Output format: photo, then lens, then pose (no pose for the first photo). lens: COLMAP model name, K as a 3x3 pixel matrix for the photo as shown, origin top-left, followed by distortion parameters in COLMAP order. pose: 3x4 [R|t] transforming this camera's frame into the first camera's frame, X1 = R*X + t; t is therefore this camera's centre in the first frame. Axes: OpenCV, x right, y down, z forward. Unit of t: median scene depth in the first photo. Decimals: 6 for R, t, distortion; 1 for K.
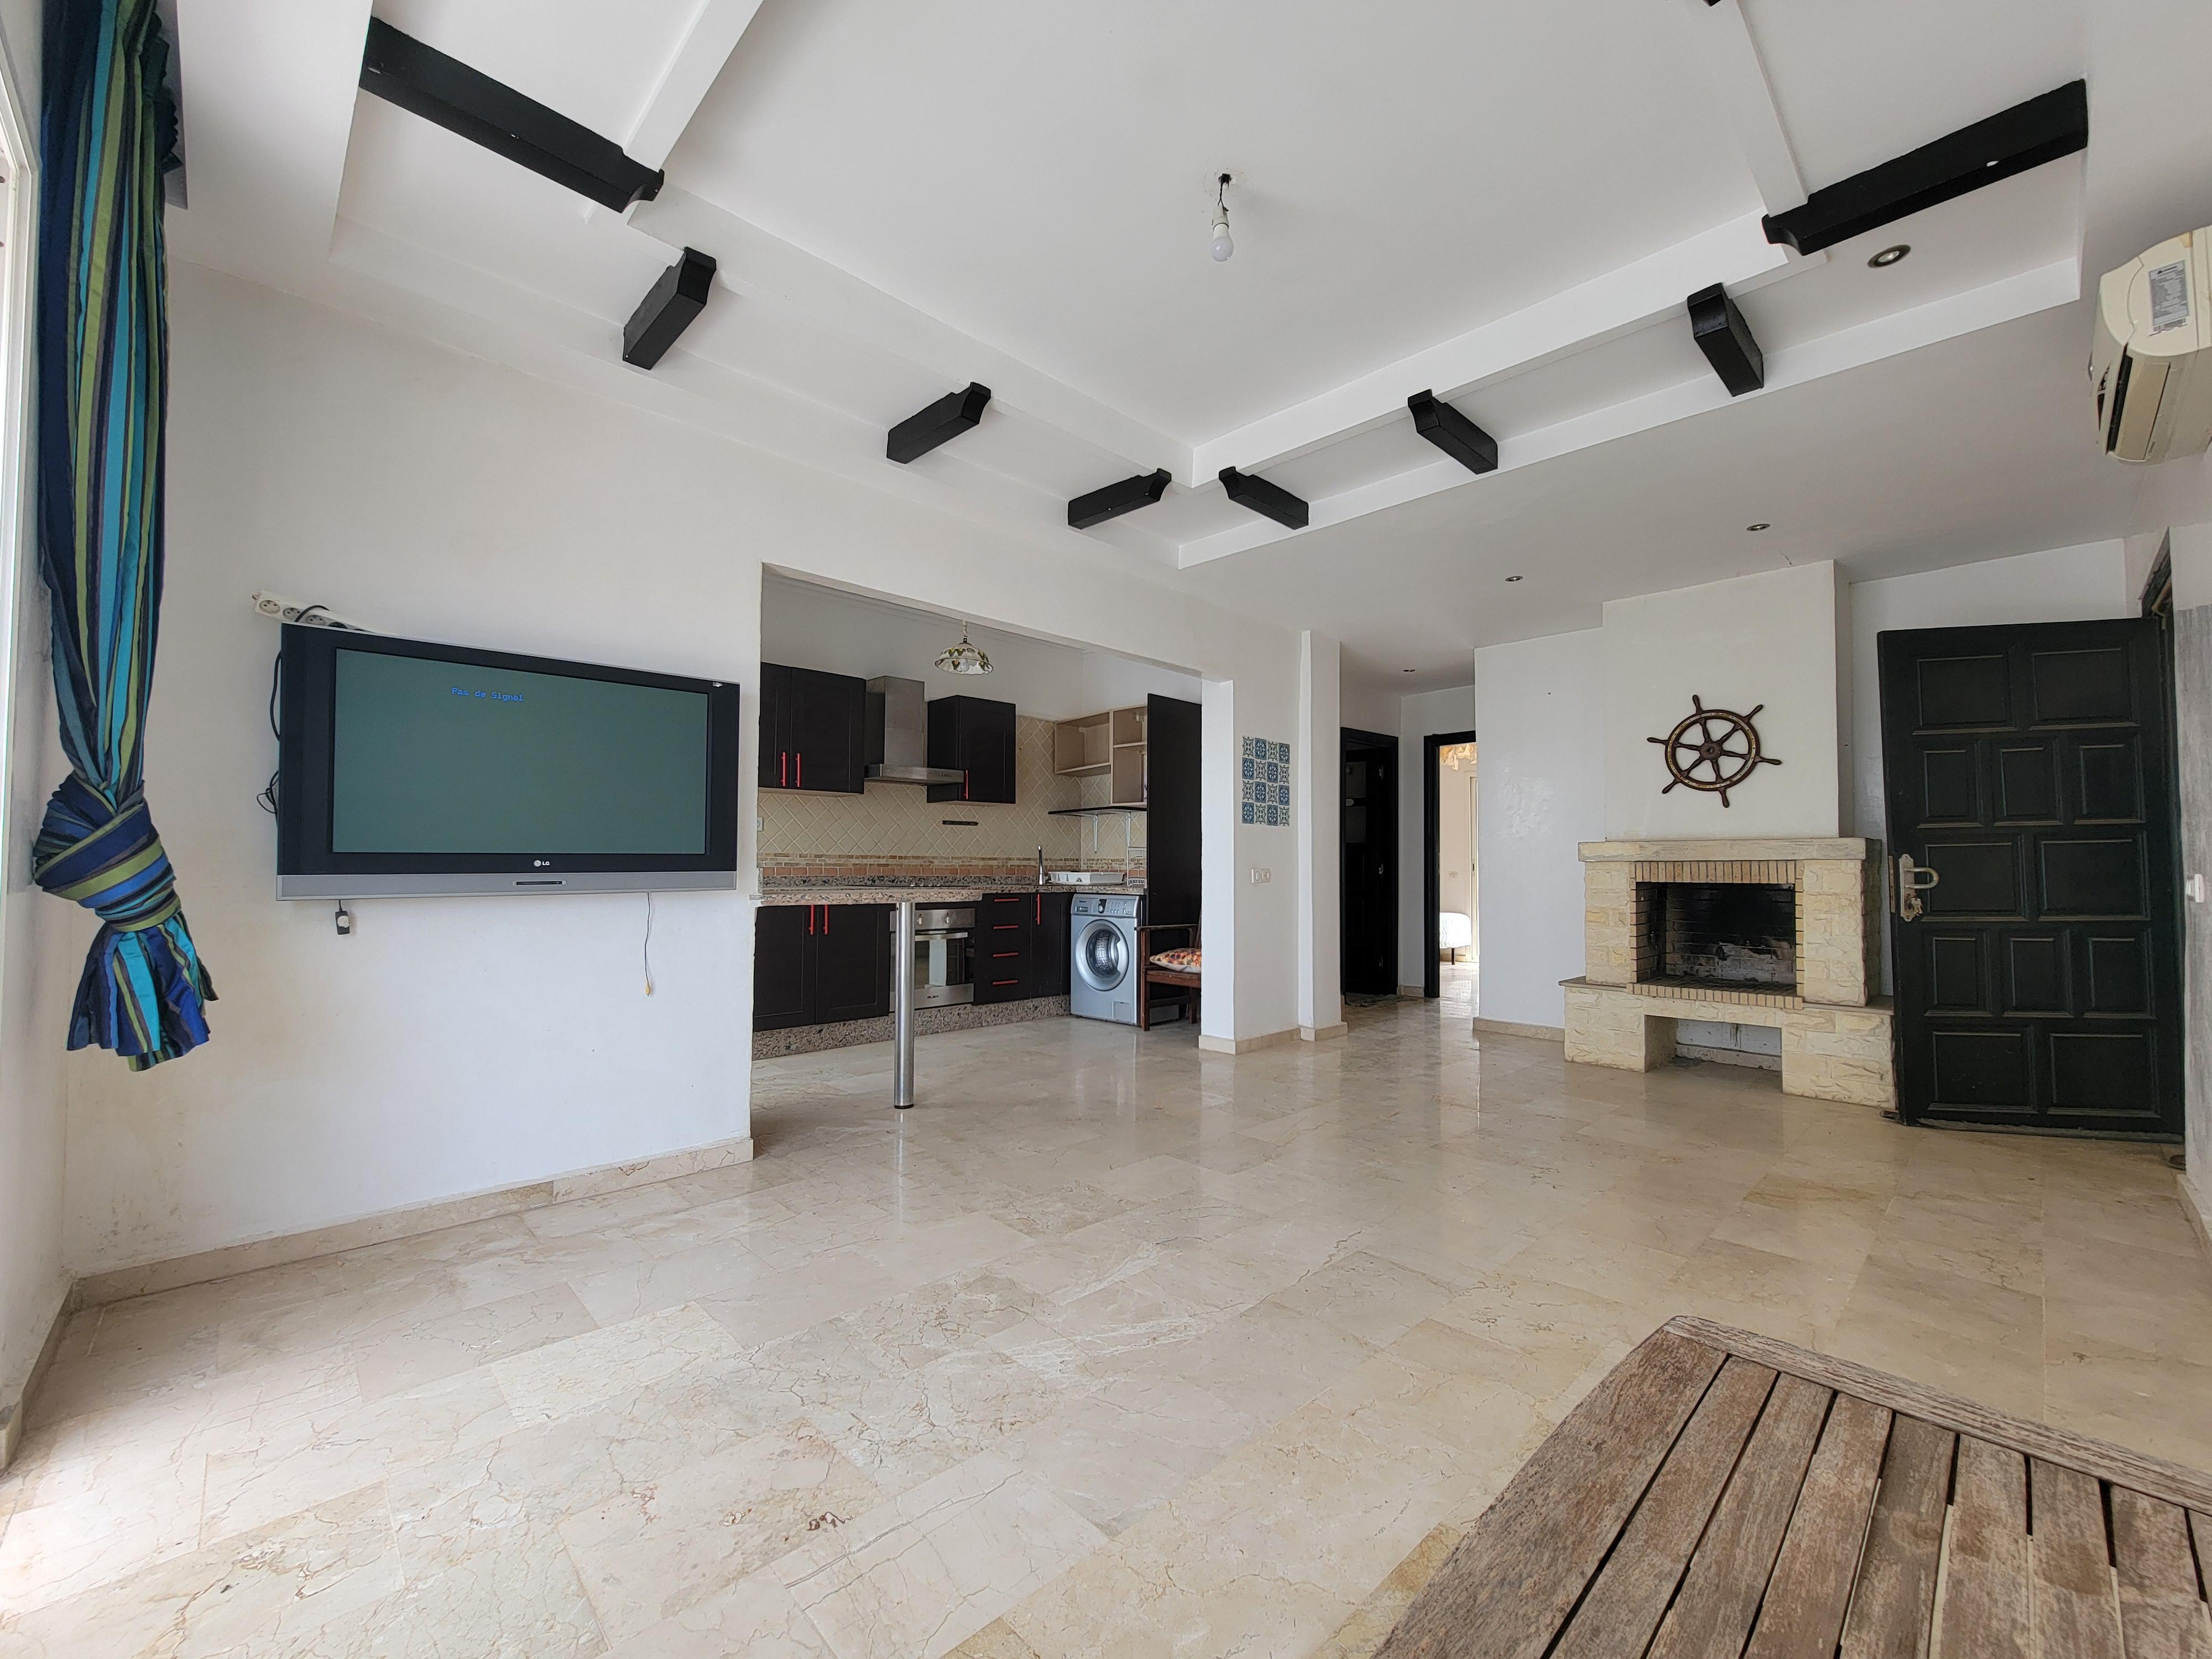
lens RADIAL K [[899.7, 0, 1105.2], [0, 899.7, 840.1], [0, 0, 1]] dist [-0.001204, -0.000010]
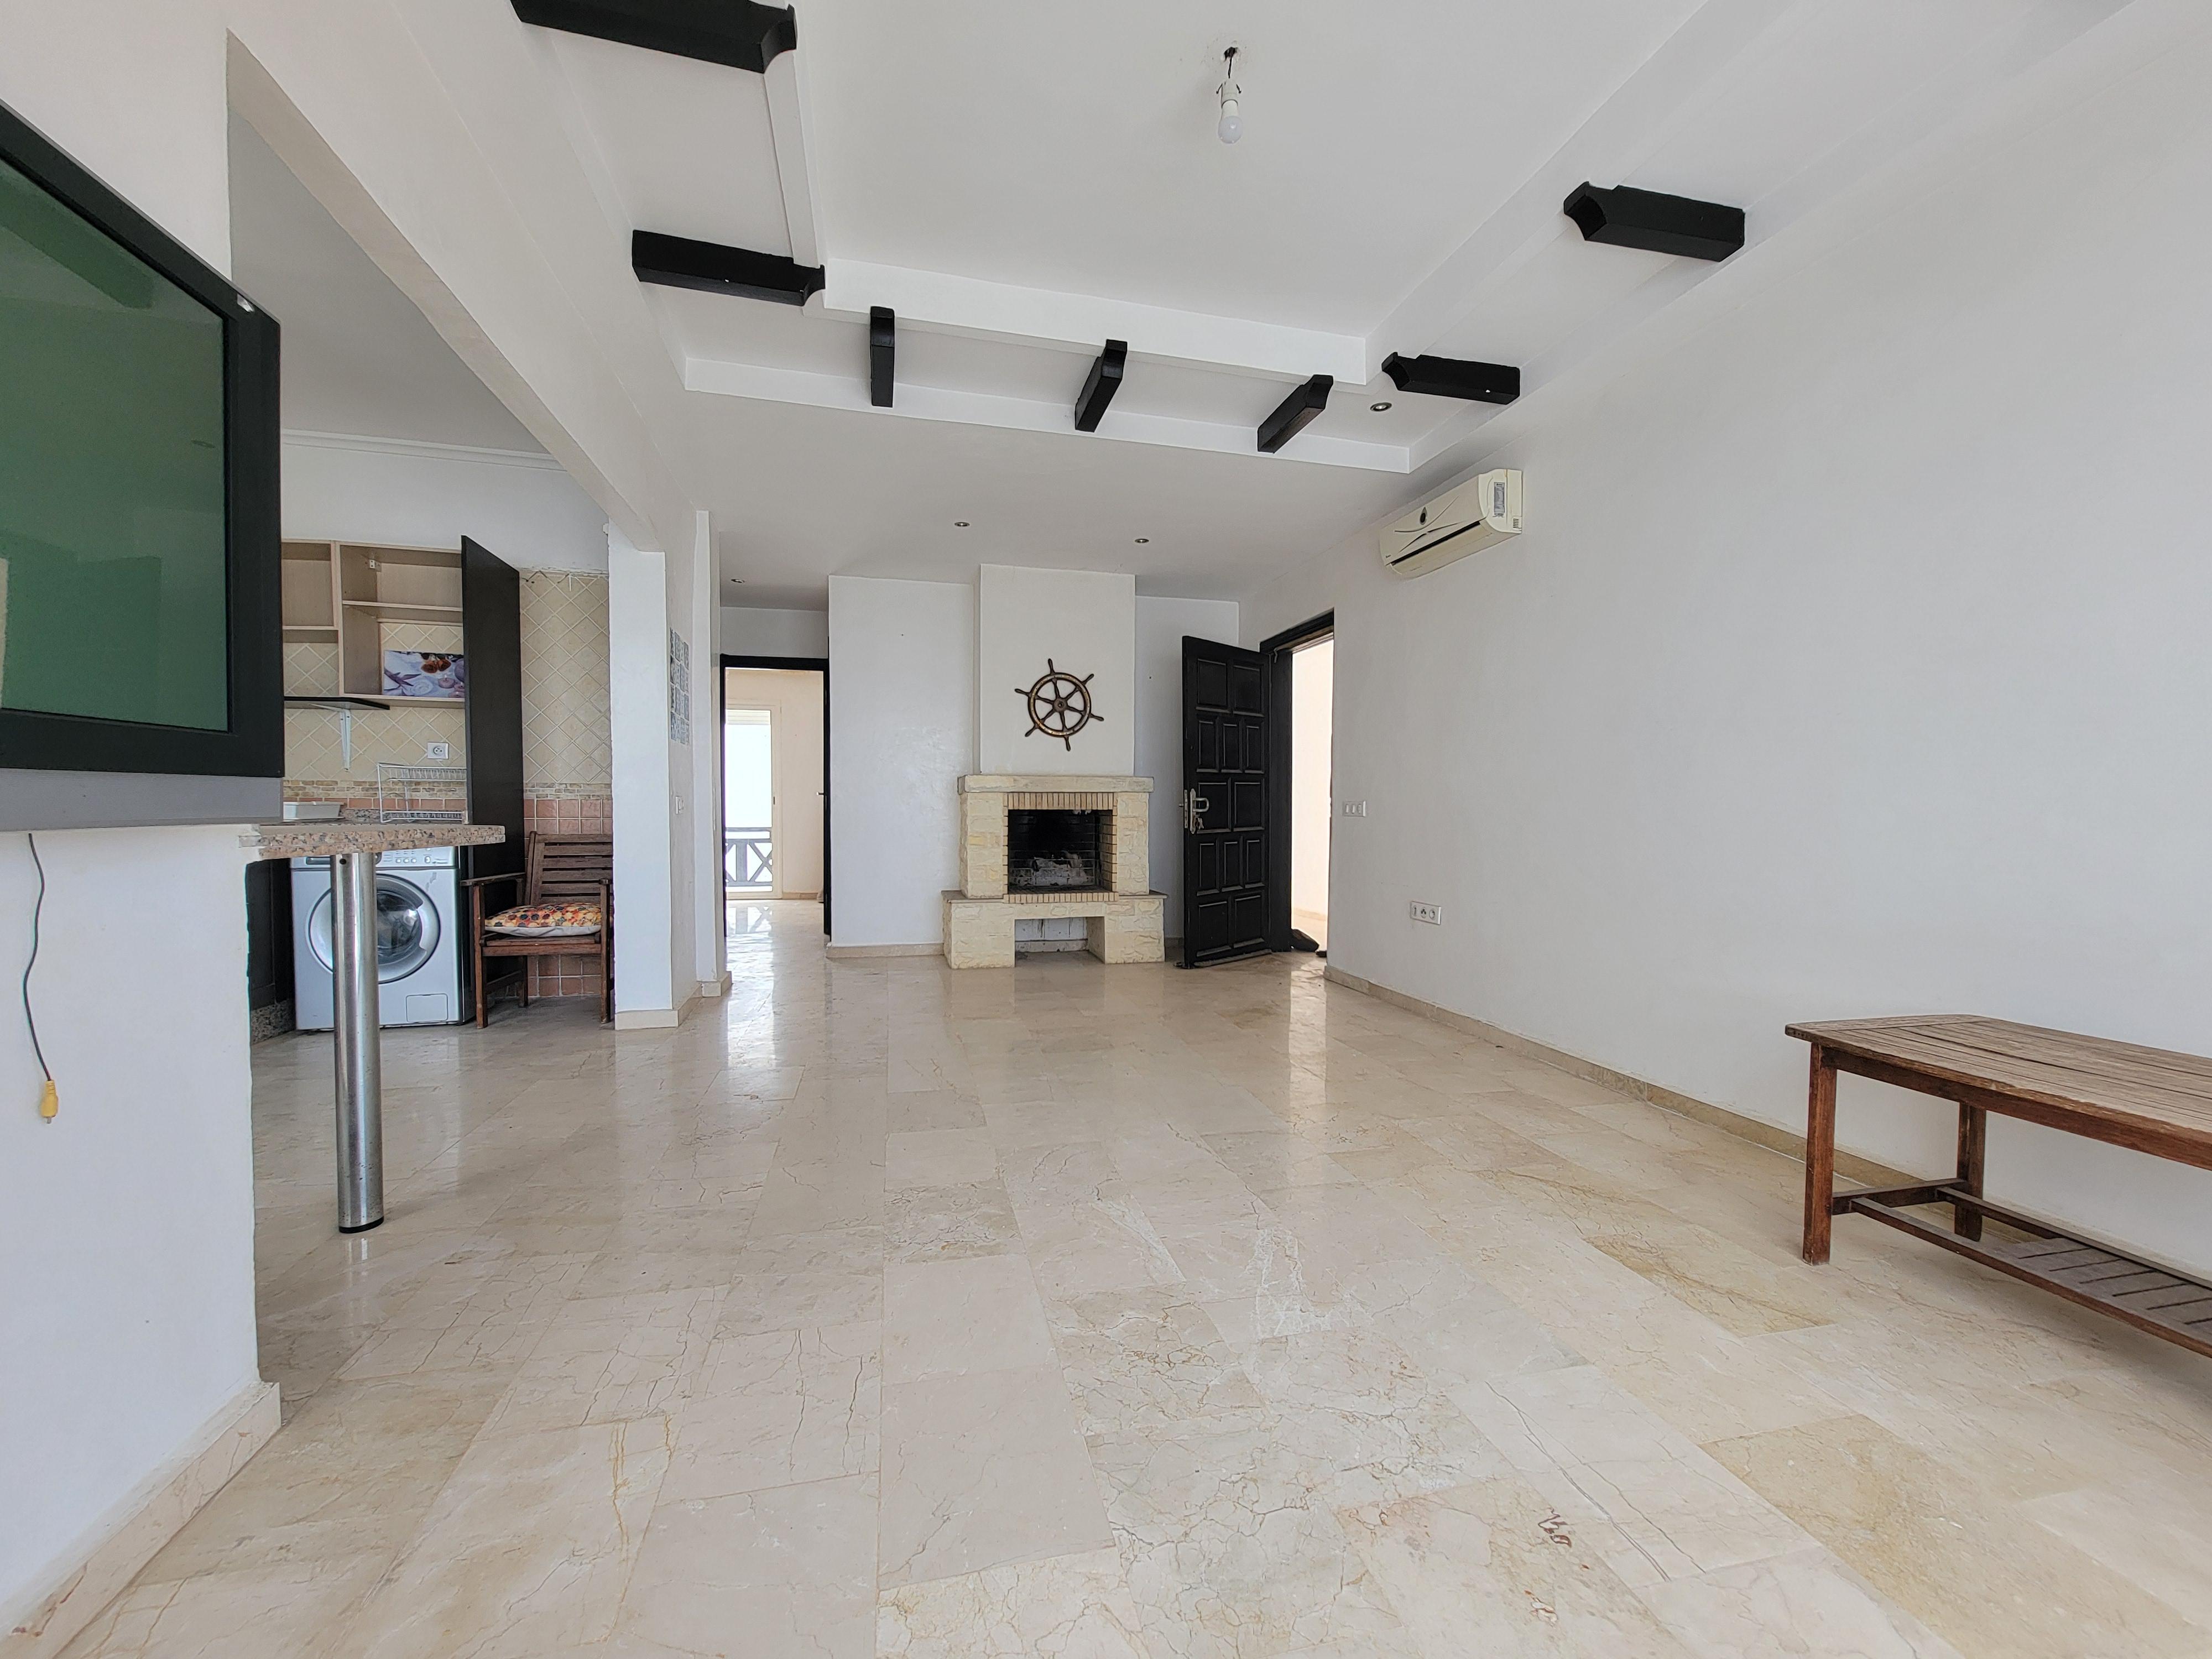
lens RADIAL K [[899.7, 0, 1105.2], [0, 899.7, 840.1], [0, 0, 1]] dist [-0.001204, -0.000010]
pose [[0.504107, -0.032298, 0.863037, -0.391653], [-0.028947, 0.998107, 0.054261, 0.019448], [-0.863156, -0.052336, 0.502218, 0.304530]]
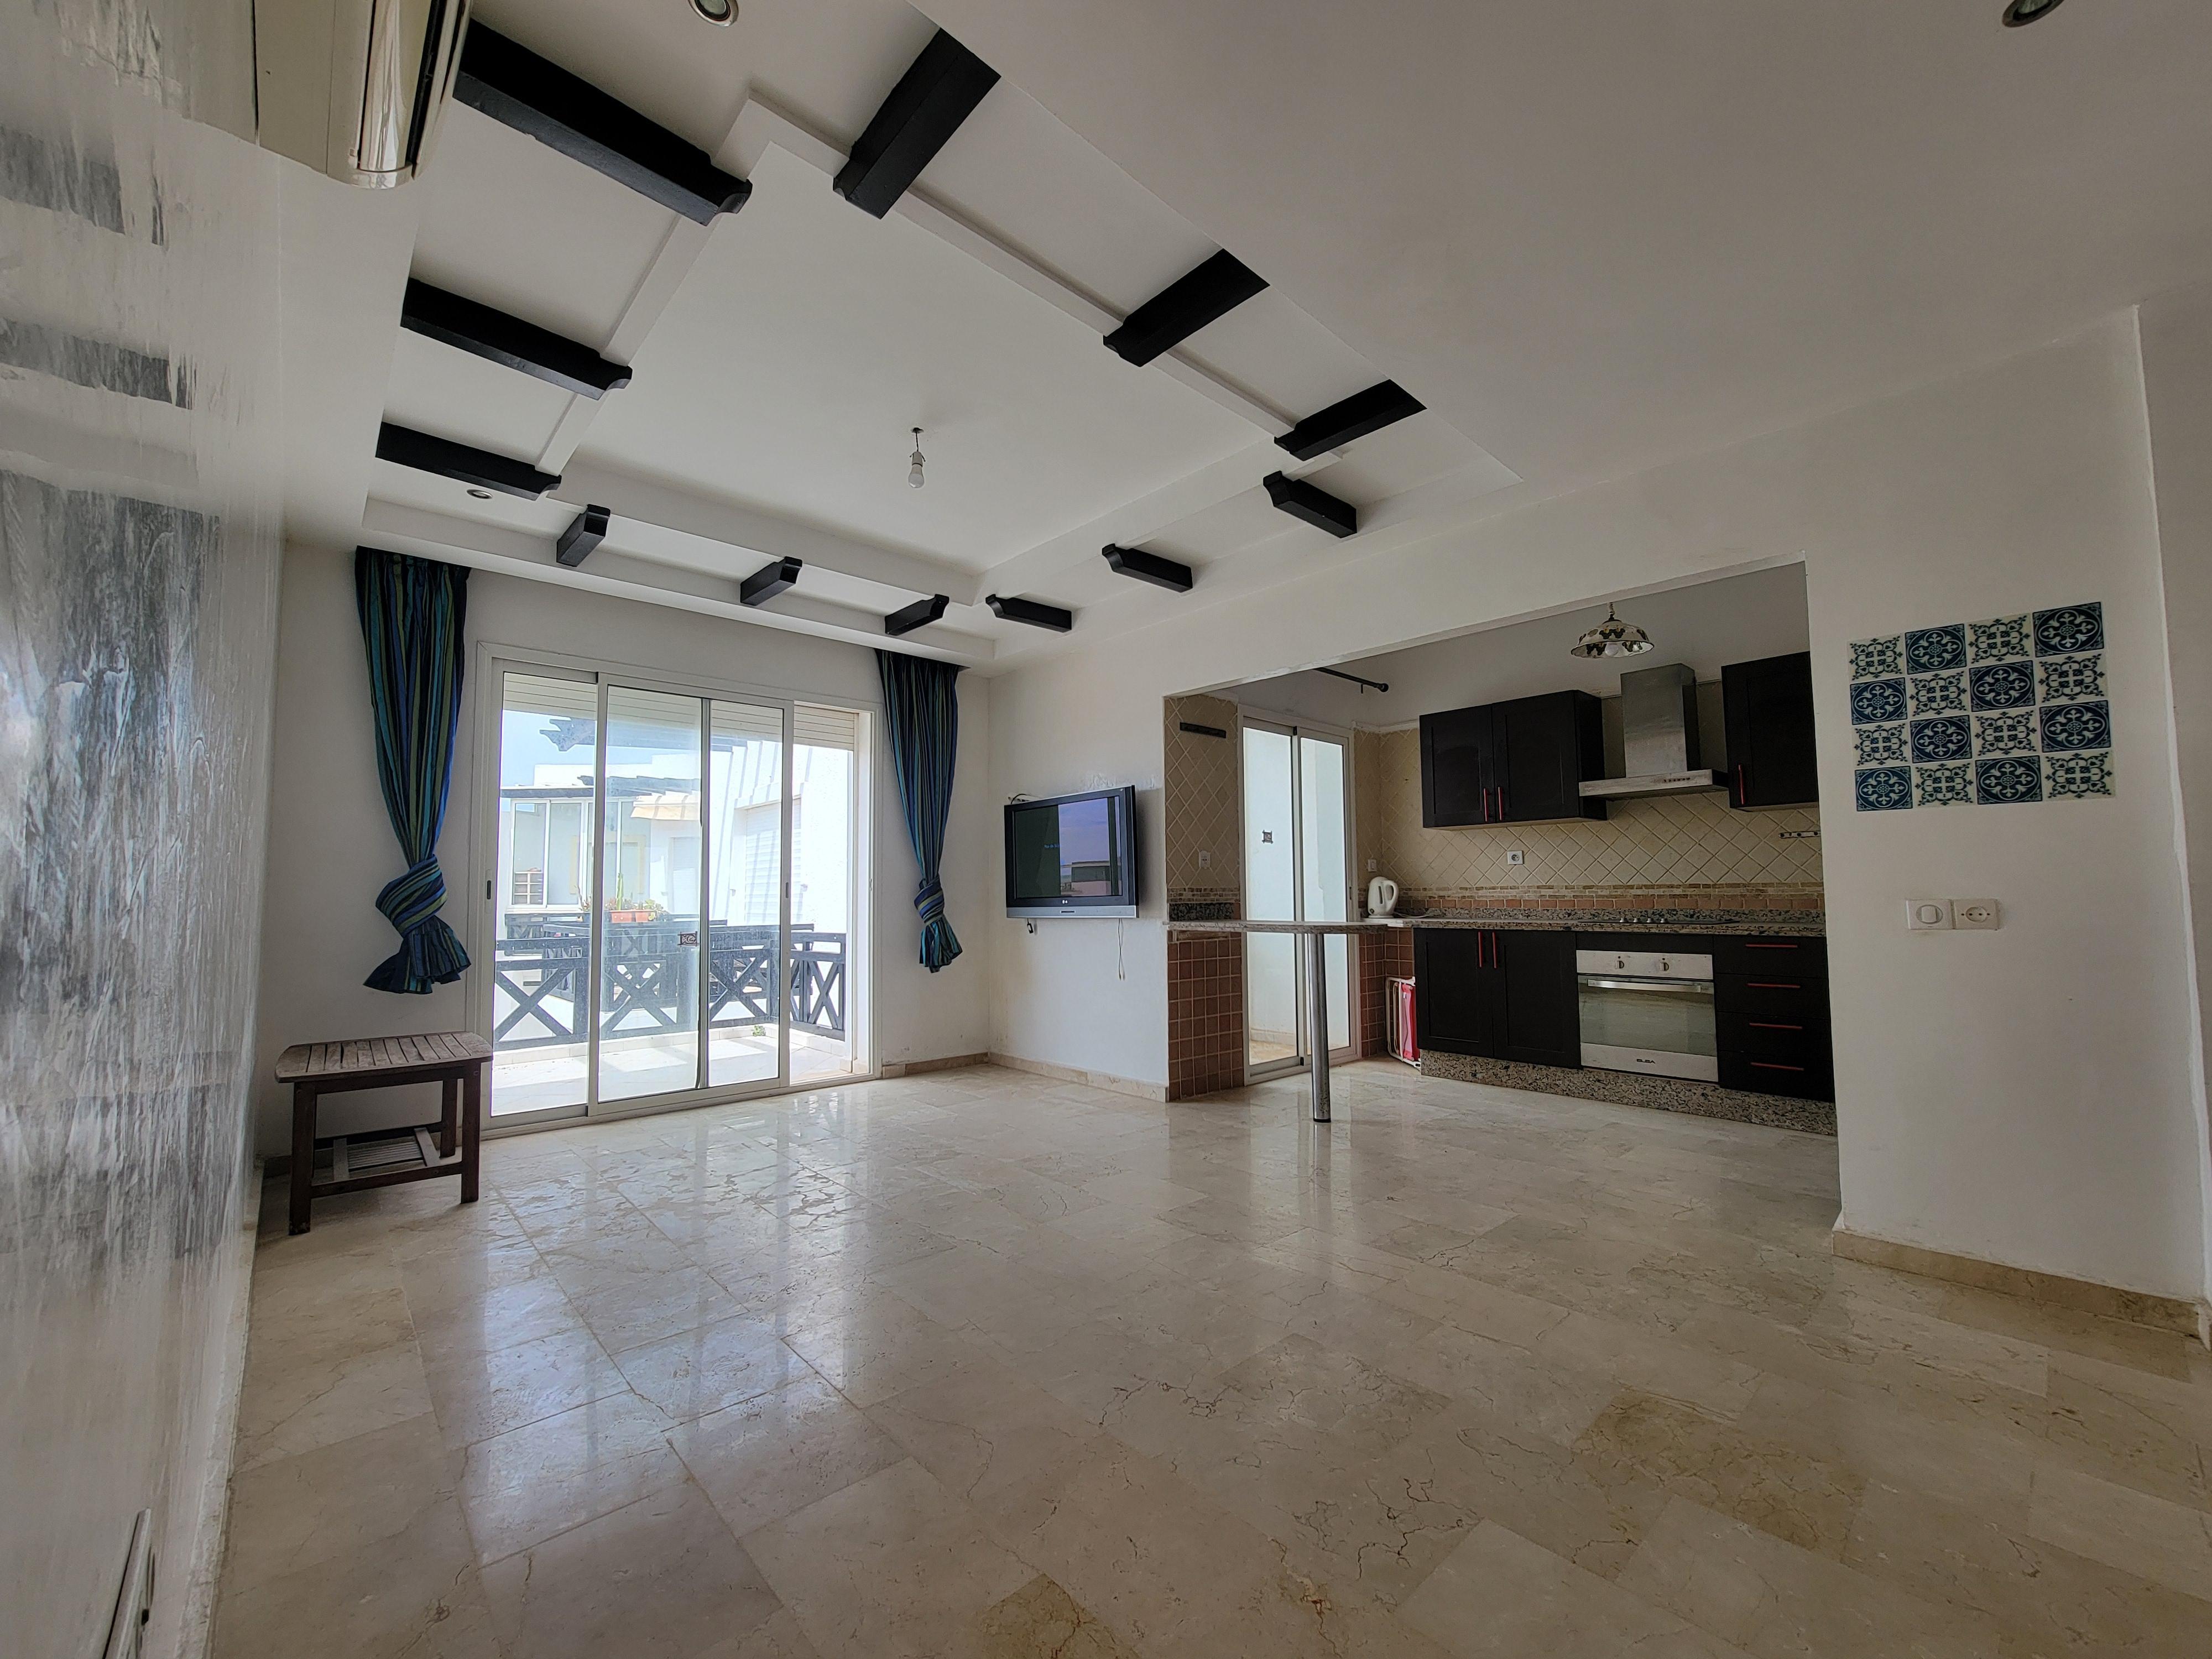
lens RADIAL K [[899.7, 0, 1105.2], [0, 899.7, 840.1], [0, 0, 1]] dist [-0.001204, -0.000010]
pose [[-0.022606, -0.069534, -0.997323, 0.771340], [0.037589, 0.996814, -0.070351, 0.020054], [0.999038, -0.039078, -0.019920, 0.663931]]
